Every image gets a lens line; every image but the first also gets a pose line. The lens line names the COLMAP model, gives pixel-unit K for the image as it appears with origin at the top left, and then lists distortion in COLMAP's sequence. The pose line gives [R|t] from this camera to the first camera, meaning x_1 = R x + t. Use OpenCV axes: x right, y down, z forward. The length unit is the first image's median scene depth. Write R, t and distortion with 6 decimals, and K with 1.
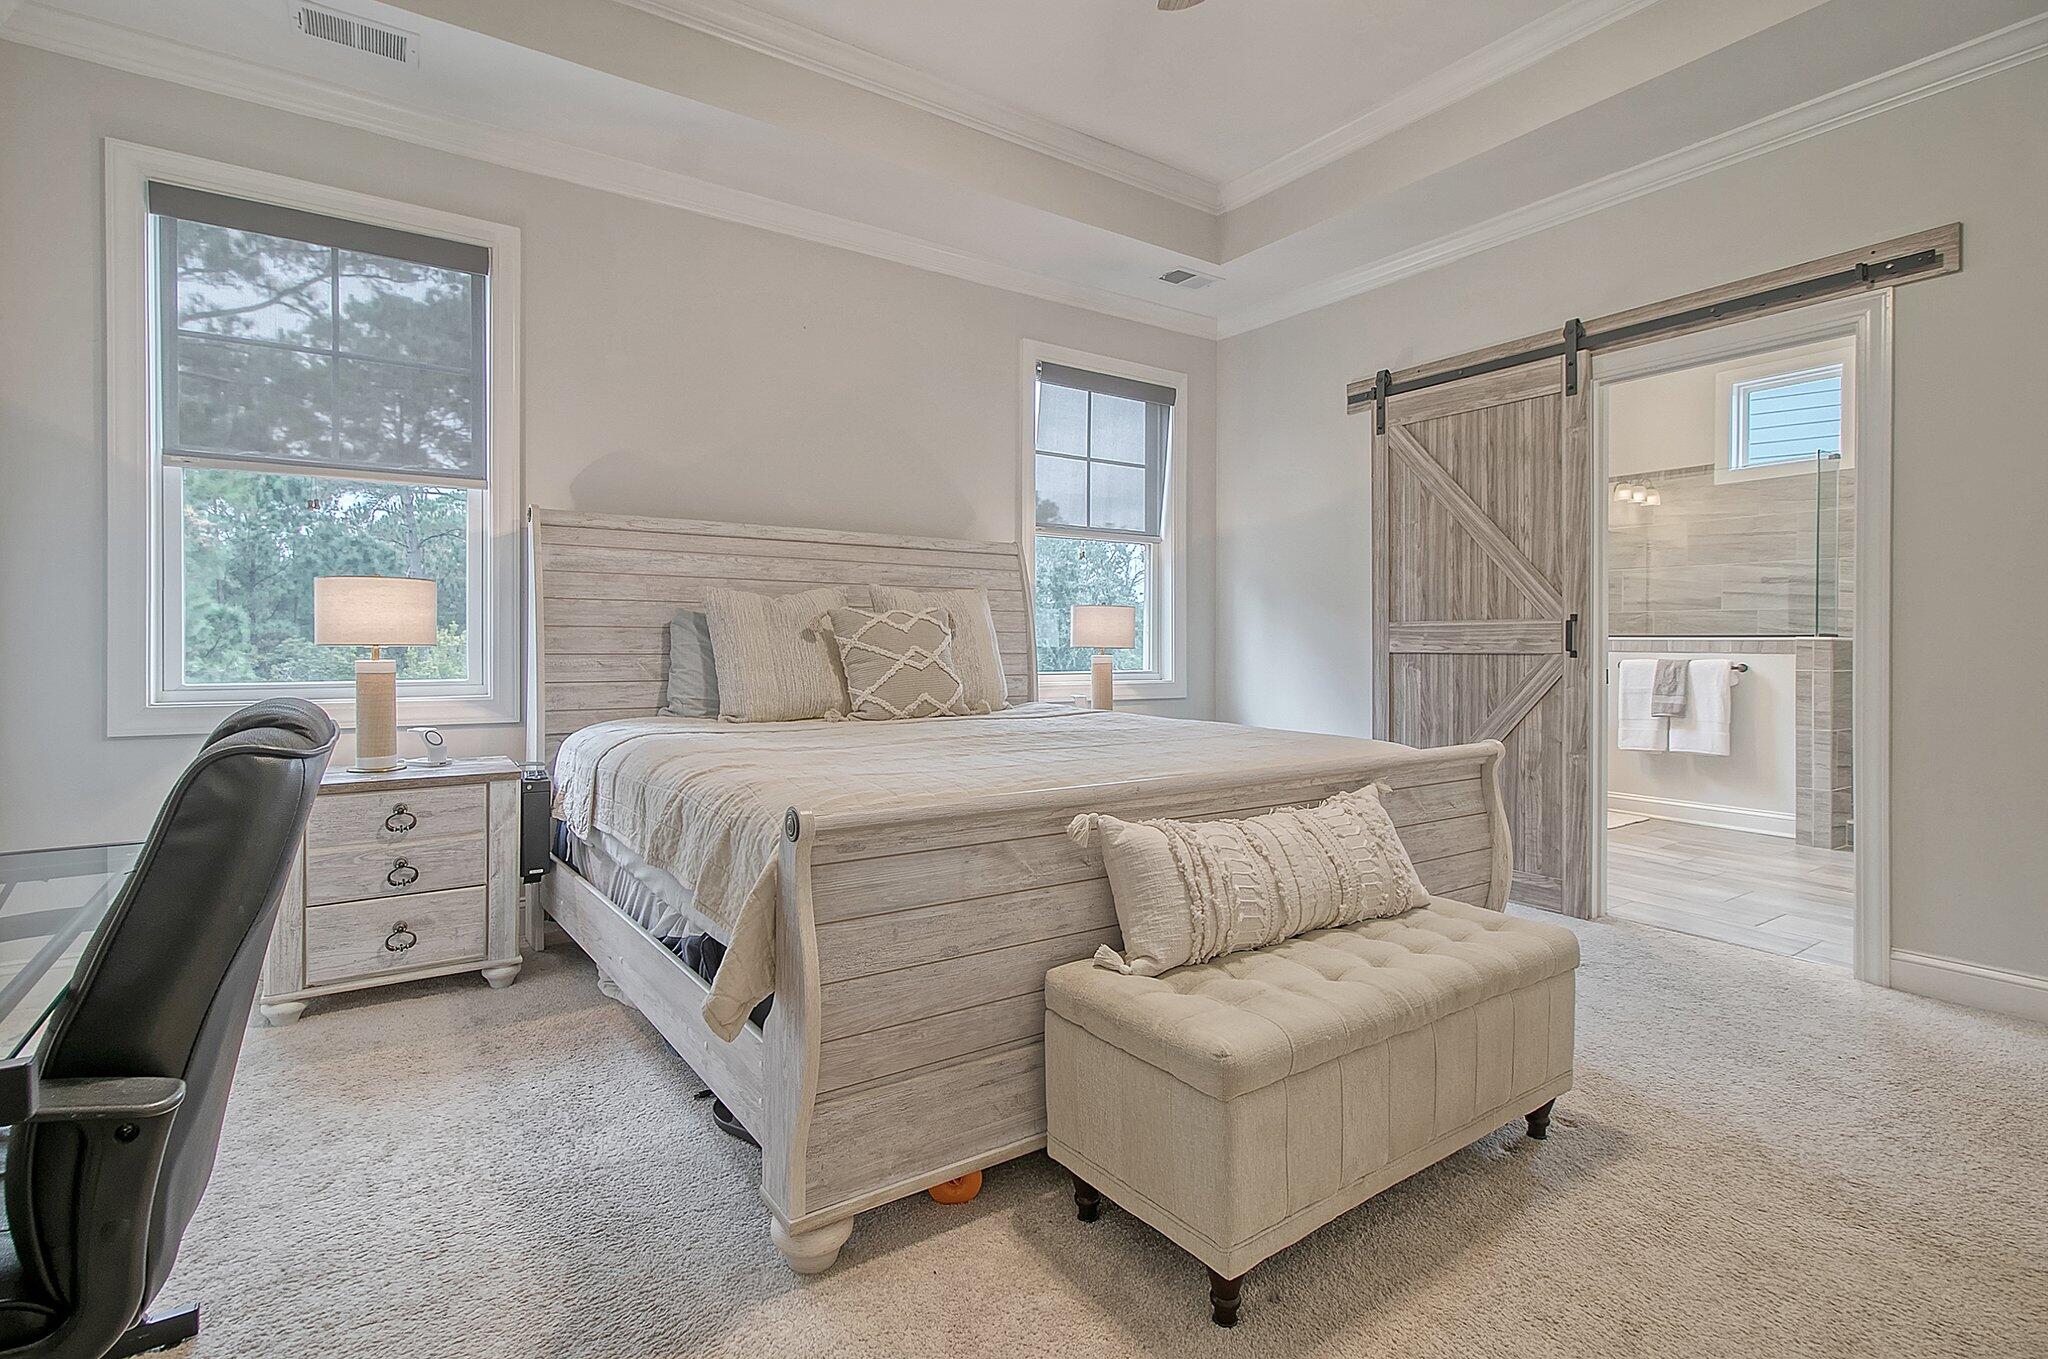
lens RADIAL K [[973.2, 0, 1023.2], [0, 973.2, 646.9], [0, 0, 1]] dist [0.004594, 0.000586]
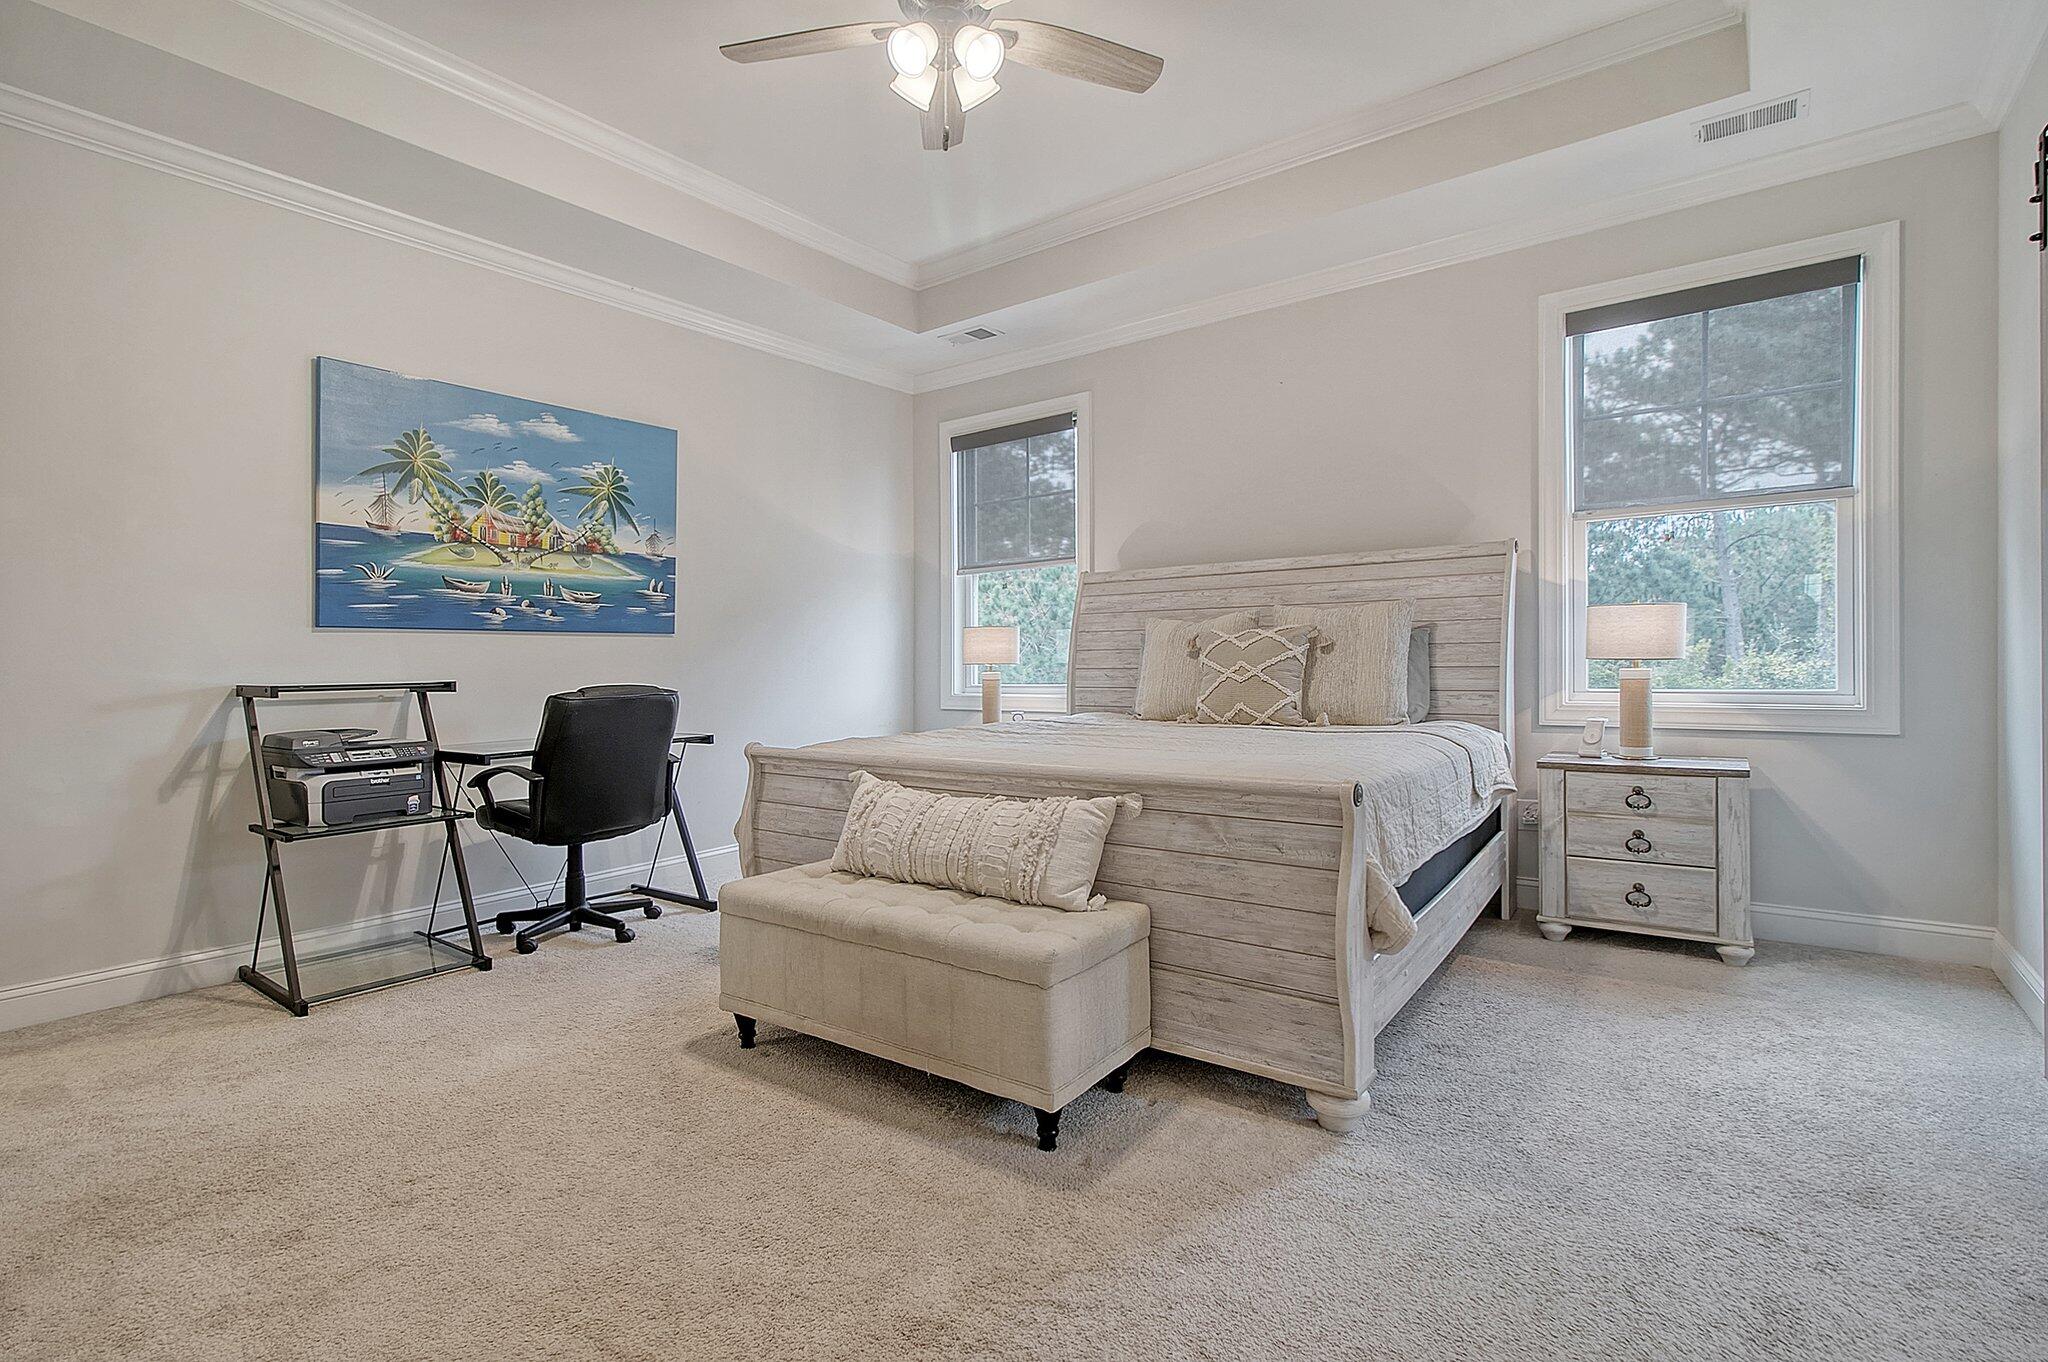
lens RADIAL K [[983.1, 0, 1018.1], [0, 983.1, 671.9], [0, 0, 1]] dist [-0.000149, 0.000113]
pose [[0.315896, 0.004055, -0.948785, 0.902259], [0.011705, 0.999898, 0.008171, -0.000935], [0.948722, -0.013687, 0.315816, 0.394267]]
